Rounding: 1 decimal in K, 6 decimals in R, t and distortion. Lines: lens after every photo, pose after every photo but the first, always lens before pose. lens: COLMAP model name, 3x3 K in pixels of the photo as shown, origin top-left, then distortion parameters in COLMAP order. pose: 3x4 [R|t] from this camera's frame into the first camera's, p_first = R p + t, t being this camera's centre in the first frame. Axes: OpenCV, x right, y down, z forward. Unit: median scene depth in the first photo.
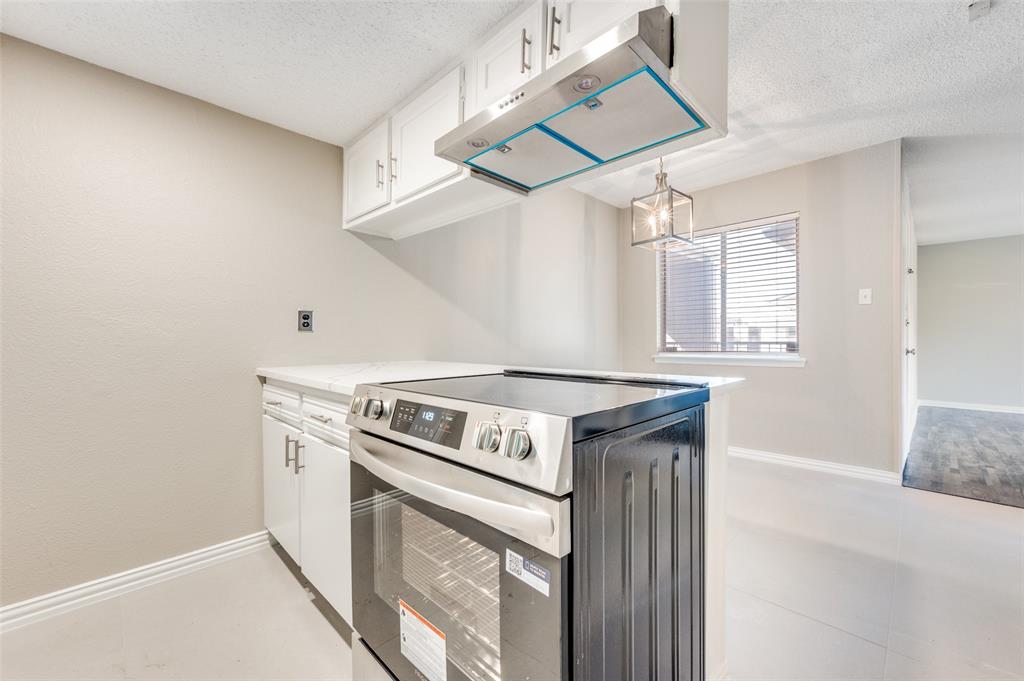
lens RADIAL K [[414.4, 0, 513.7], [0, 414.4, 346.3], [0, 0, 1]] dist [0.002777, 0.000450]
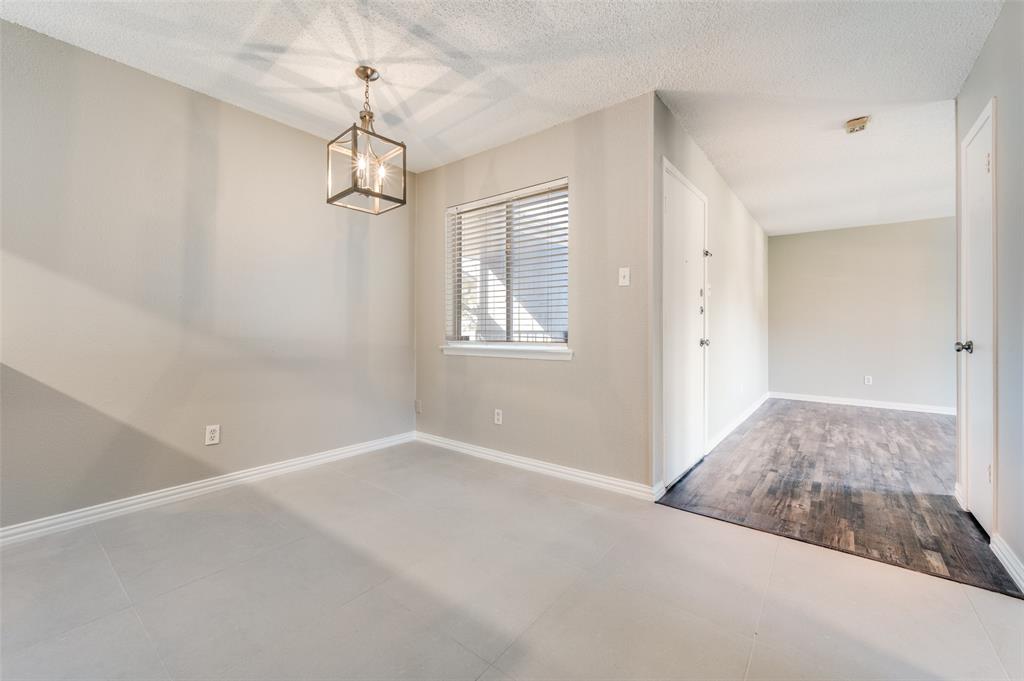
lens RADIAL K [[414.4, 0, 513.0], [0, 414.4, 330.6], [0, 0, 1]] dist [0.002777, 0.000450]
pose [[0.992858, 0.009326, 0.118941, 0.464863], [-0.007607, 0.999860, -0.014901, 0.003561], [-0.119063, 0.013890, 0.992790, 0.169724]]
